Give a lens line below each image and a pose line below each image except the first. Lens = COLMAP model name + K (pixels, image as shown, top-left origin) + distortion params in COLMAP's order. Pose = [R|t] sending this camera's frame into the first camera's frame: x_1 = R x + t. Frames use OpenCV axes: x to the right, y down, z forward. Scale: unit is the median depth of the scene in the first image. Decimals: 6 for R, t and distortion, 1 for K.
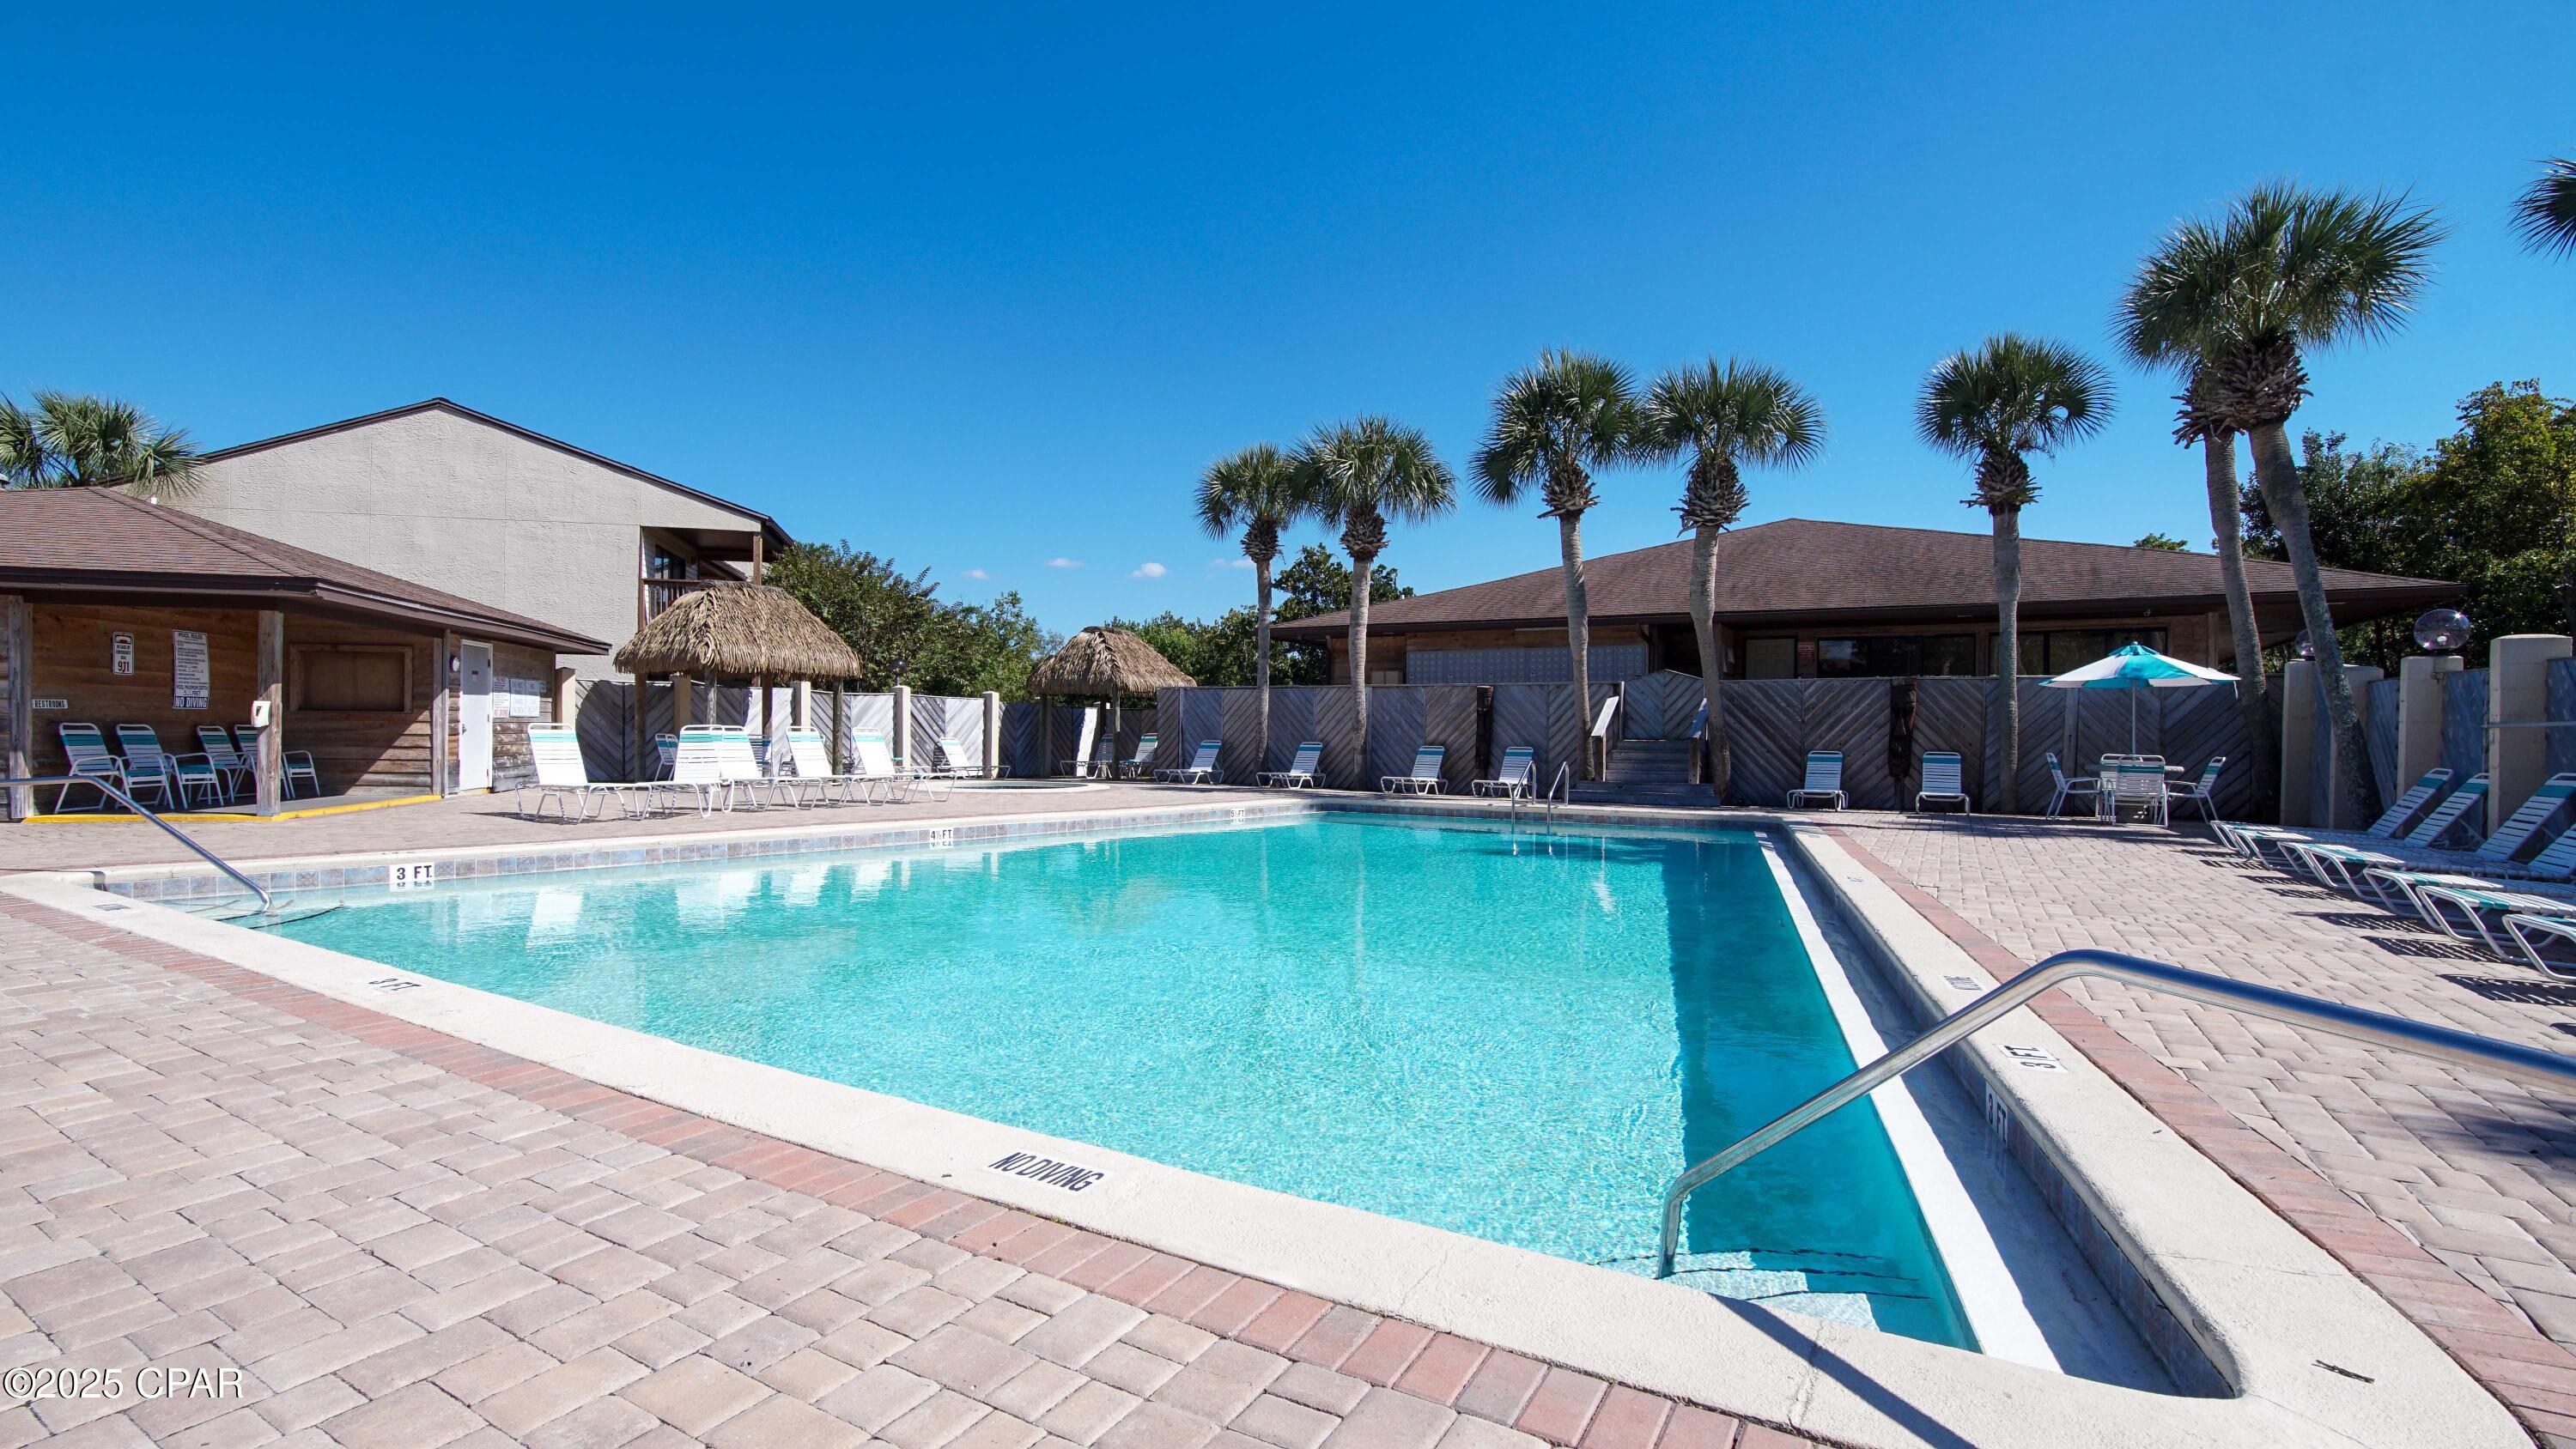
lens RADIAL K [[1148.4, 0, 1277.1], [0, 1148.4, 736.9], [0, 0, 1]] dist [-0.036777, 0.008119]
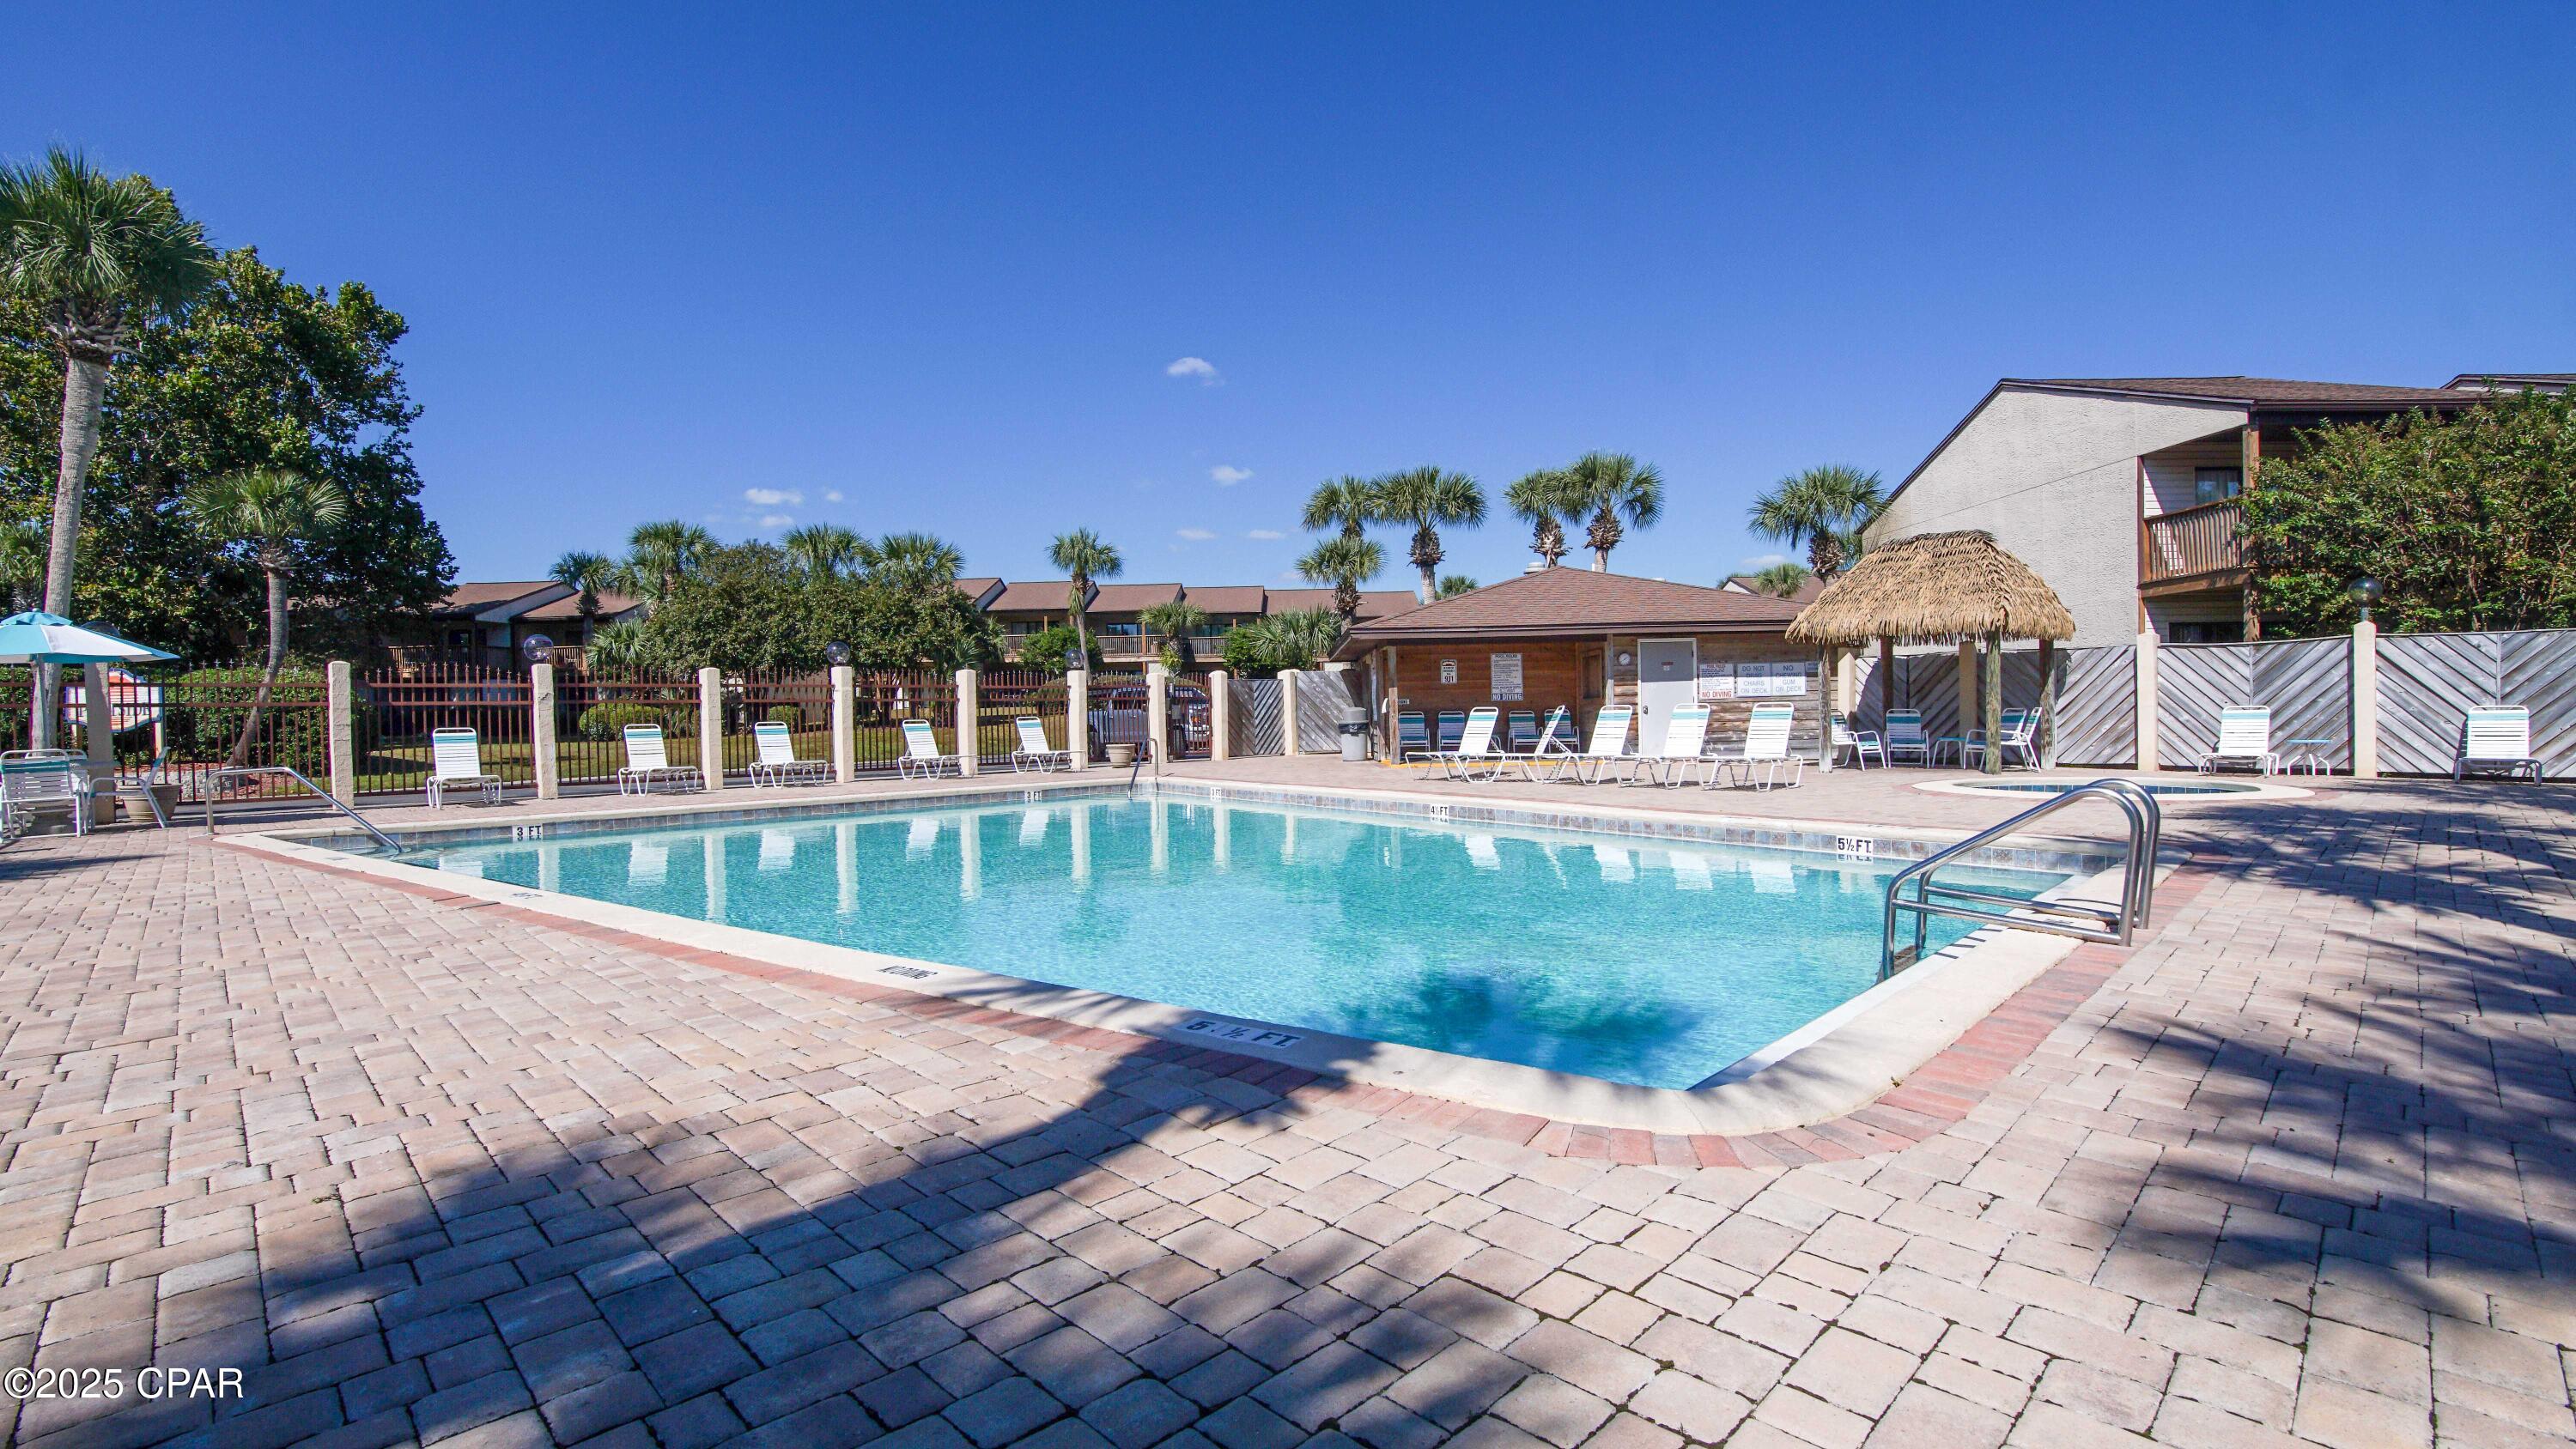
lens RADIAL K [[1148.4, 0, 1277.1], [0, 1148.4, 736.9], [0, 0, 1]] dist [-0.036777, 0.008119]
pose [[-0.256985, 0.022737, -0.966148, 0.712688], [0.014643, 0.999700, 0.019632, -0.009022], [0.966304, -0.009102, -0.257241, 1.057291]]
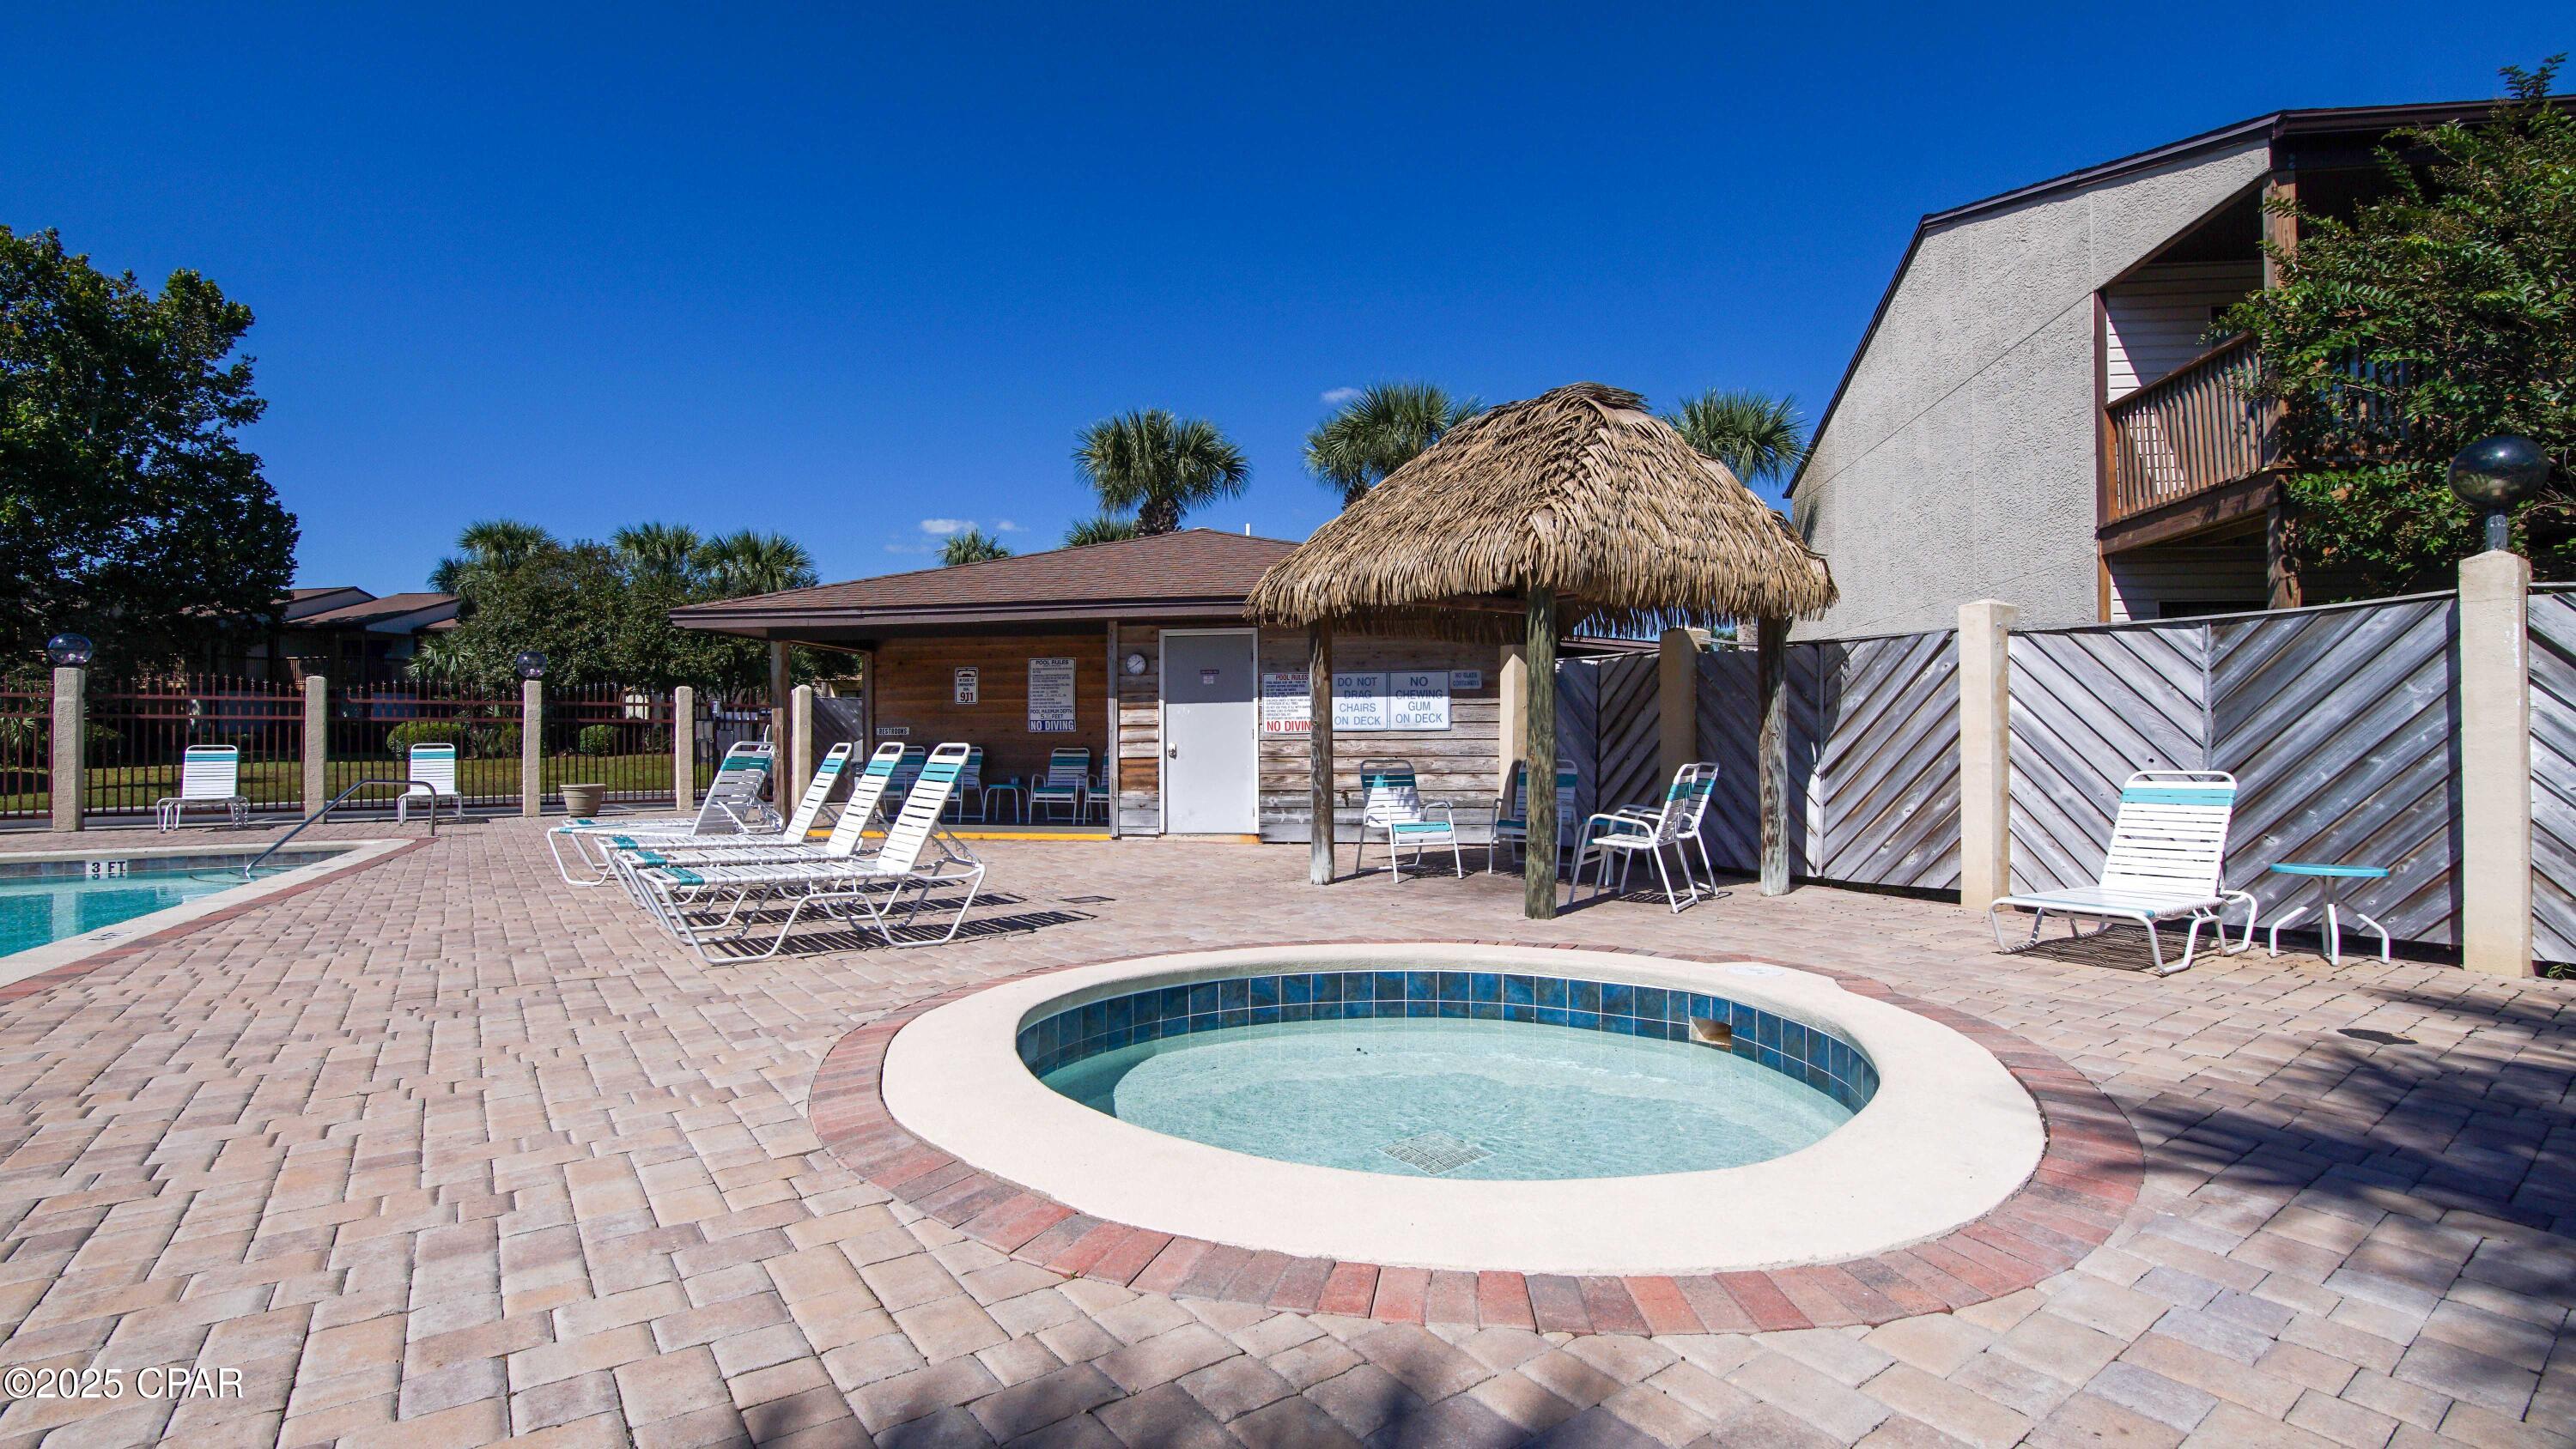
lens RADIAL K [[1148.4, 0, 1277.1], [0, 1148.4, 736.9], [0, 0, 1]] dist [-0.036777, 0.008119]
pose [[-0.387828, -0.006533, -0.921708, -0.056767], [-0.002926, 0.999979, -0.005856, -0.013686], [0.921727, 0.000426, -0.387839, 1.542652]]
